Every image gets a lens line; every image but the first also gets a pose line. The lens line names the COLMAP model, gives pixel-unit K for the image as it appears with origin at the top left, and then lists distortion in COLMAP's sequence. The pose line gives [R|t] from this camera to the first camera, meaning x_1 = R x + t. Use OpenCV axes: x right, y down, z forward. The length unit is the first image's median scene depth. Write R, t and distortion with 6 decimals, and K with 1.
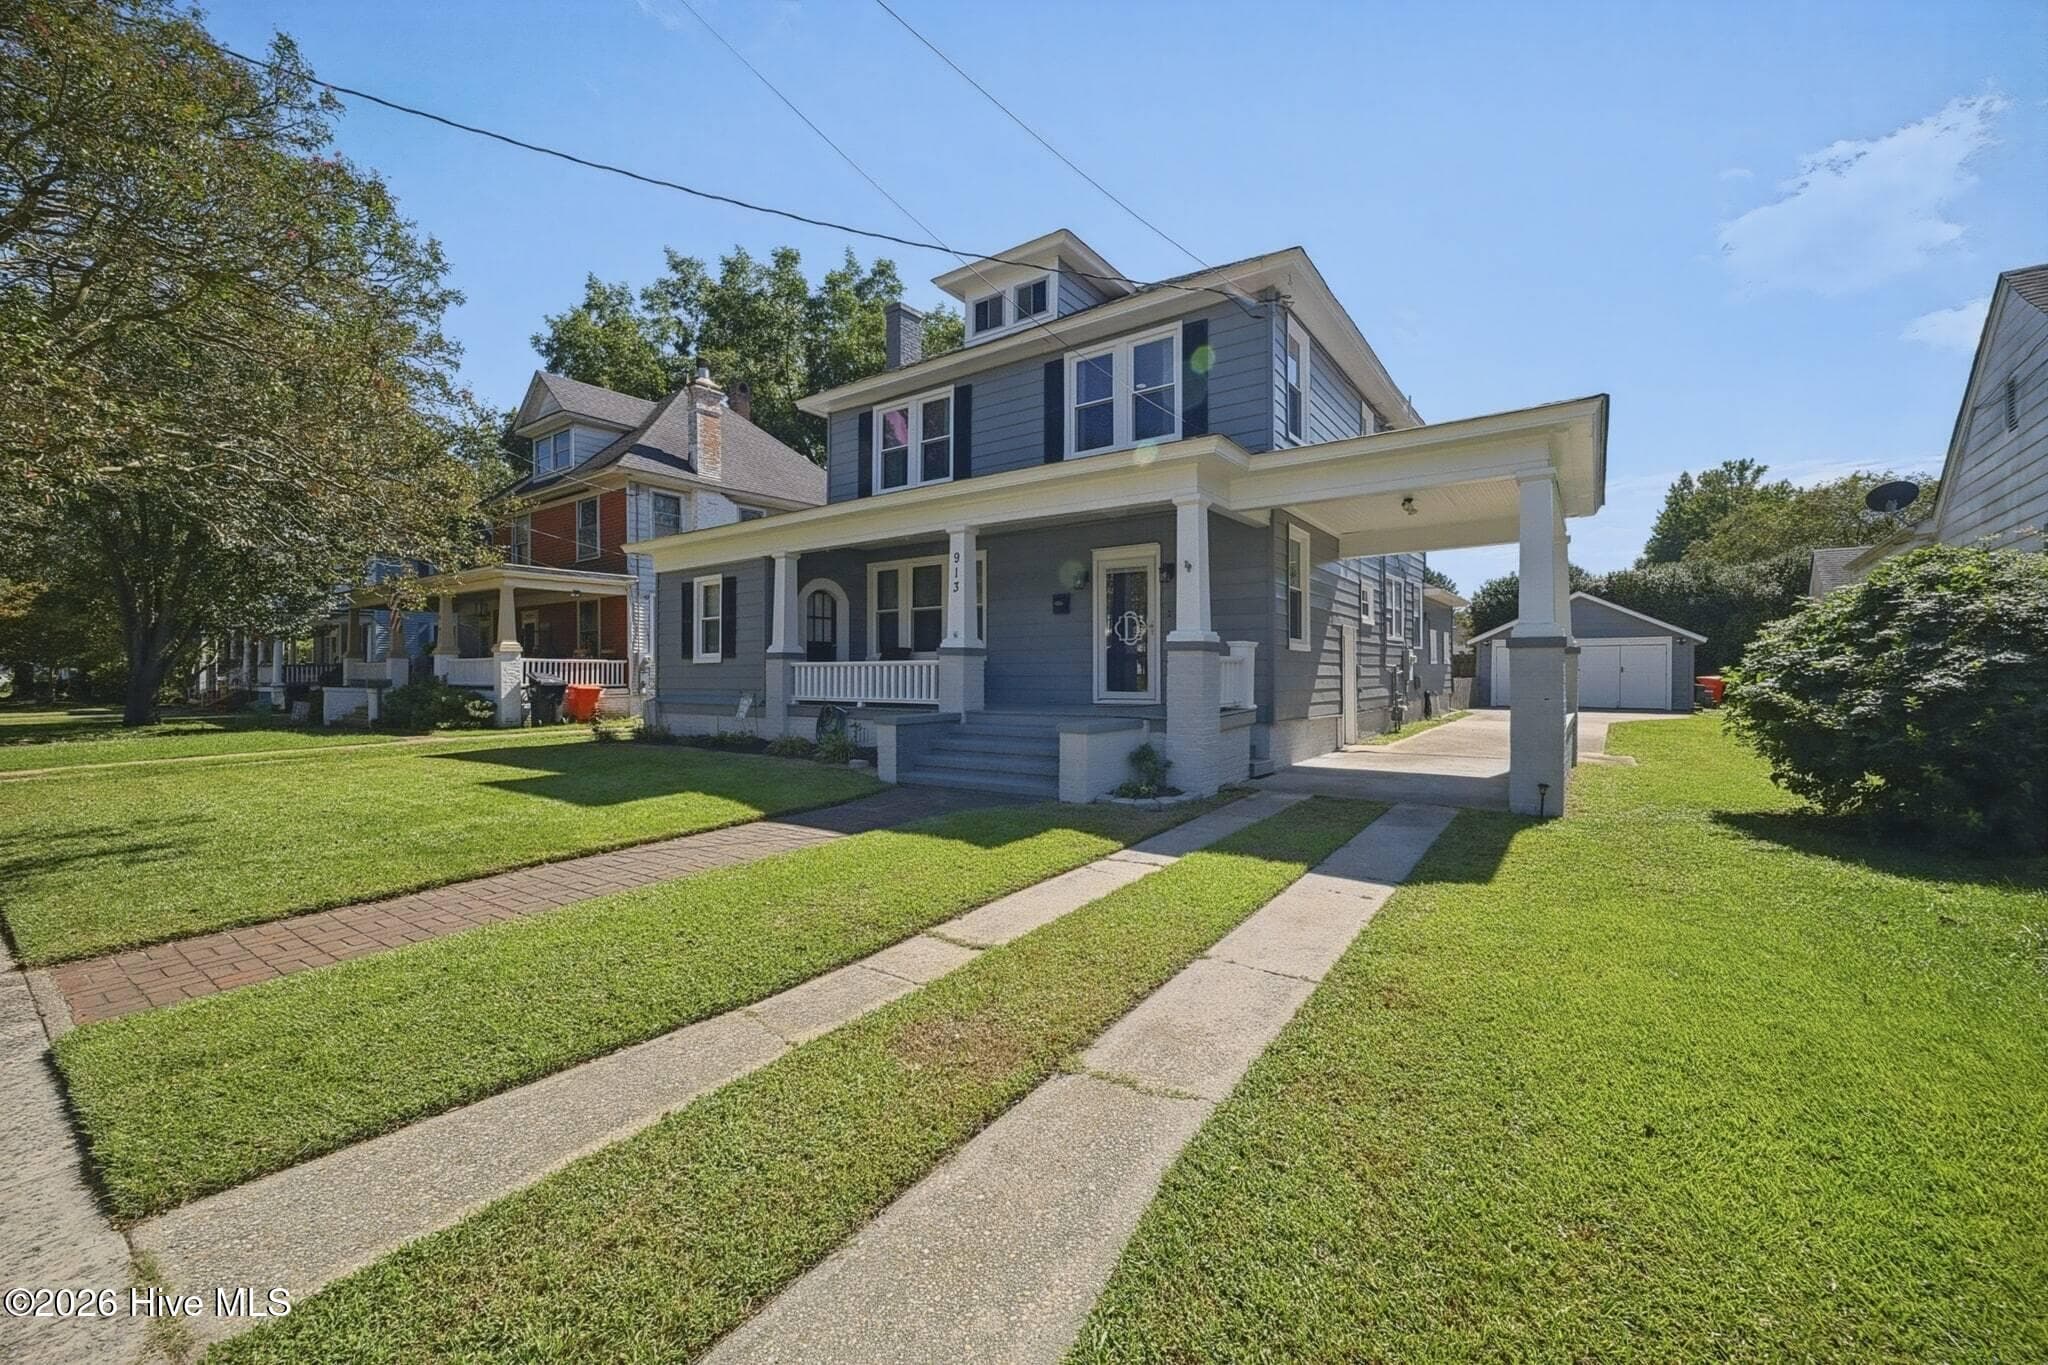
lens RADIAL K [[828.6, 0, 1024.0], [0, 828.6, 682.5], [0, 0, 1]] dist [-0.009102, -0.000044]
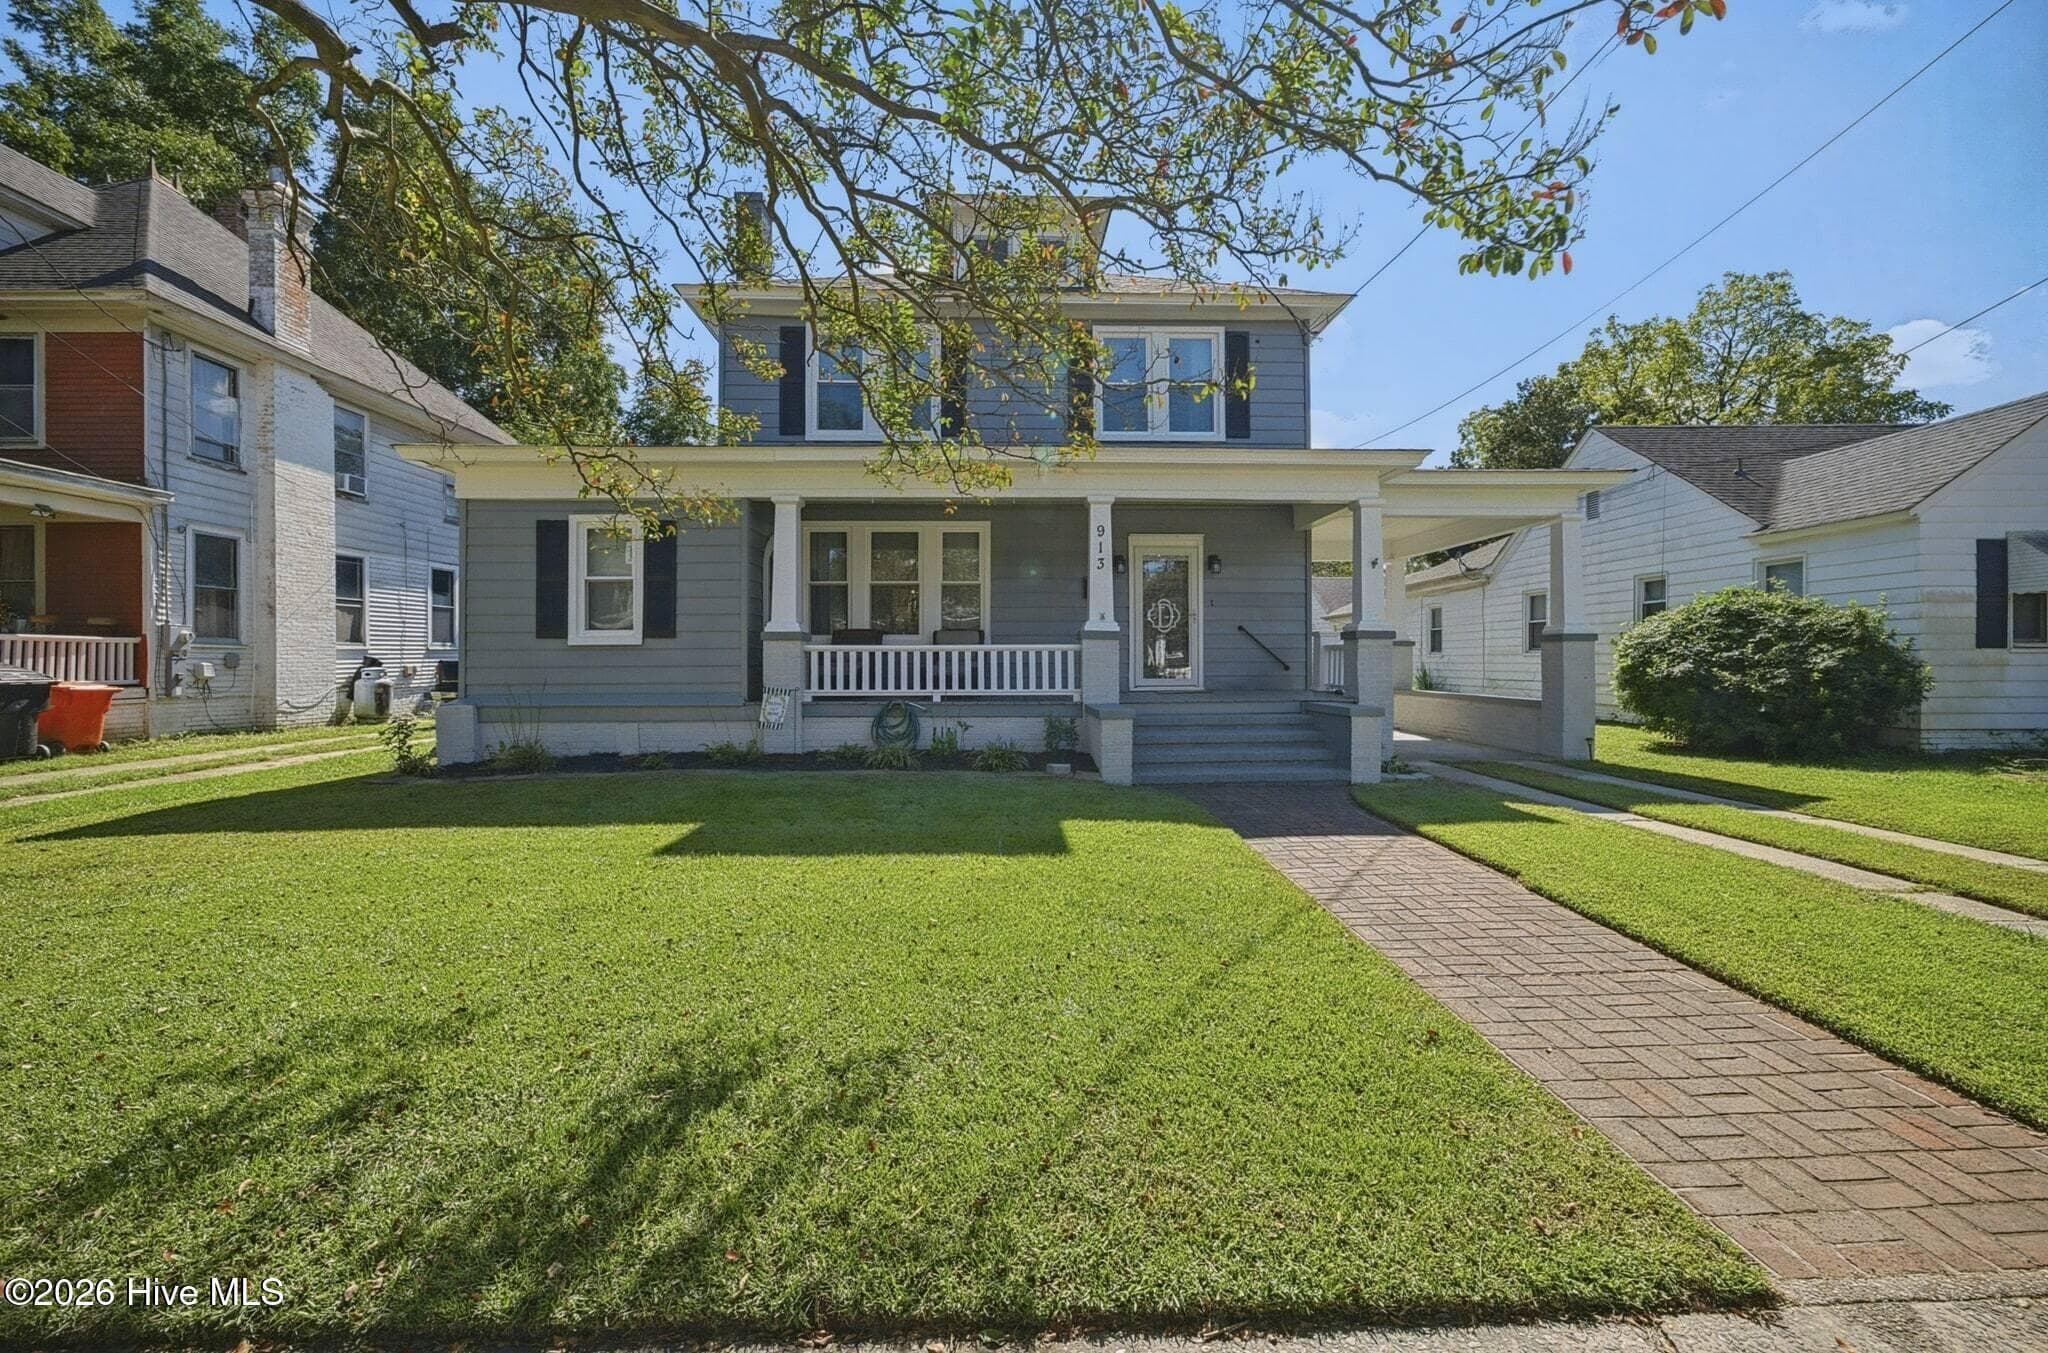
lens RADIAL K [[847.0, 0, 1025.5], [0, 847.0, 664.8], [0, 0, 1]] dist [0.000039, 0.000043]
pose [[0.781482, -0.000663, 0.623928, -0.590217], [0.007684, 0.999934, -0.008561, 0.001660], [-0.623881, 0.011485, 0.781435, 0.272443]]
